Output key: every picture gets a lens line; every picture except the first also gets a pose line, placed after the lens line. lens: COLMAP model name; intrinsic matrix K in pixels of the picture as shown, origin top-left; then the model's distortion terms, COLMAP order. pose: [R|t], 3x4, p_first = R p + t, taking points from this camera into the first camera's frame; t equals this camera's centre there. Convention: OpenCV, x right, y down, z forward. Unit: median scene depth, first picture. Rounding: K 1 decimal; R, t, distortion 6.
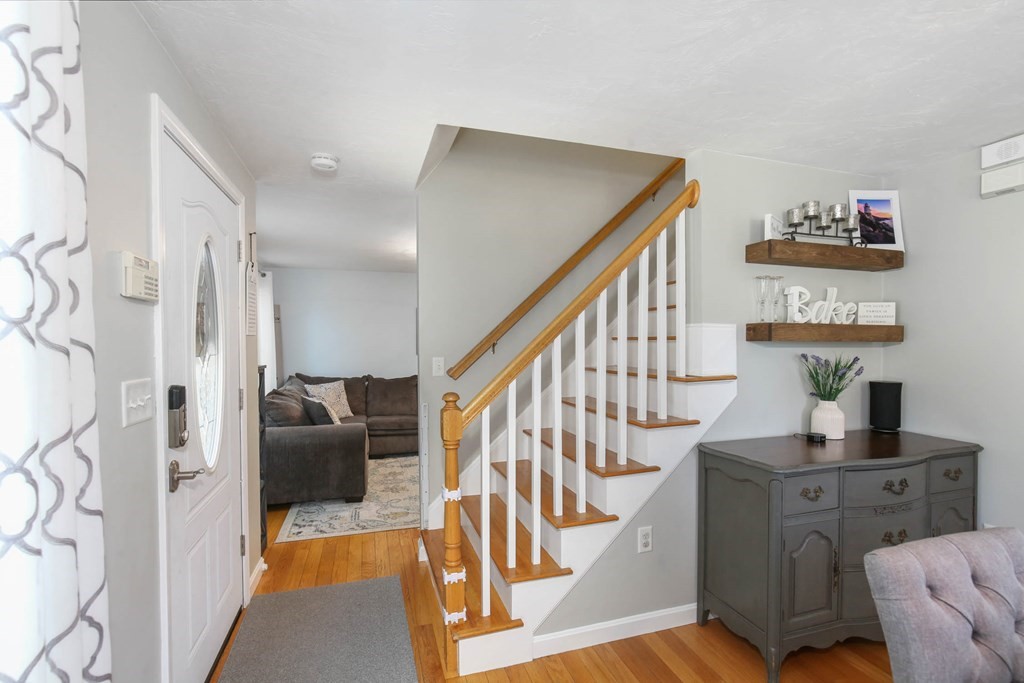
lens RADIAL K [[479.7, 0, 519.3], [0, 479.7, 346.4], [0, 0, 1]] dist [-0.022019, 0.006925]
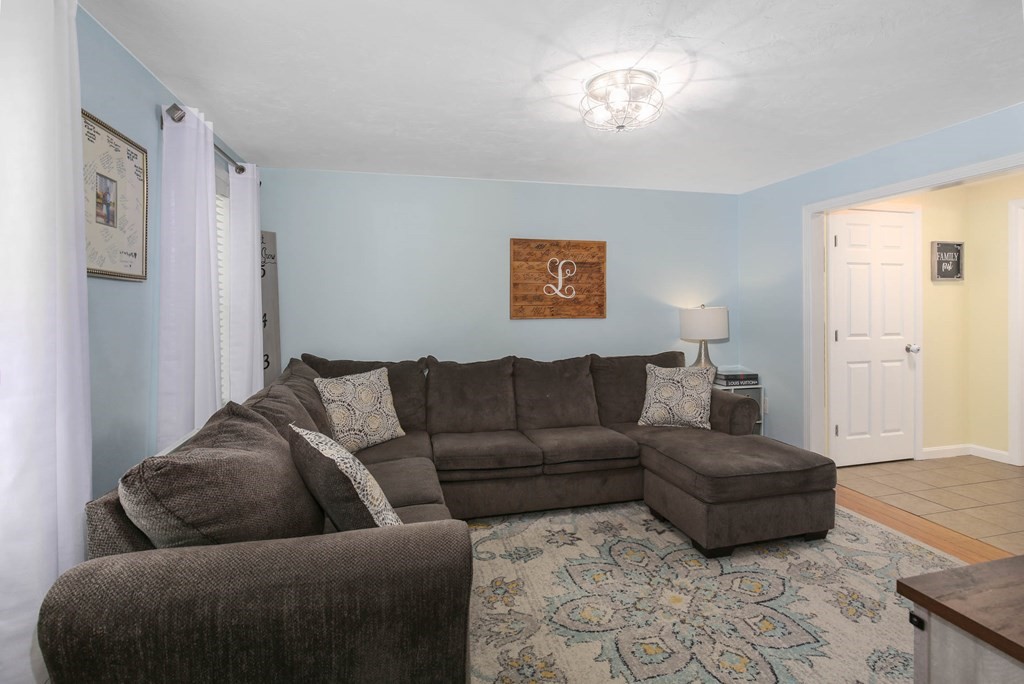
lens RADIAL K [[479.7, 0, 519.4], [0, 479.7, 308.0], [0, 0, 1]] dist [-0.022019, 0.006925]
pose [[0.998101, -0.002369, -0.061548, -0.196202], [0.001522, 0.999904, -0.013799, 0.011151], [0.061575, 0.013679, 0.998009, 0.496898]]
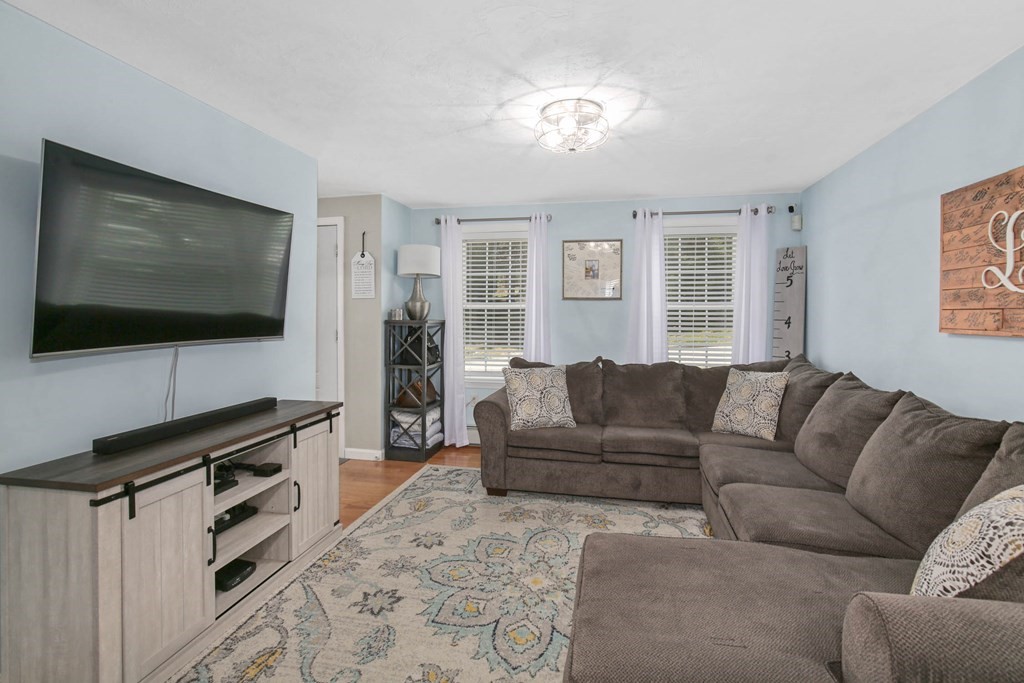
lens RADIAL K [[479.7, 0, 512.9], [0, 479.7, 309.8], [0, 0, 1]] dist [-0.022019, 0.006925]
pose [[-0.483814, -0.005030, -0.875157, 0.273208], [-0.018545, 0.999818, 0.004506, 0.003329], [0.874975, 0.018410, -0.483819, 1.060909]]
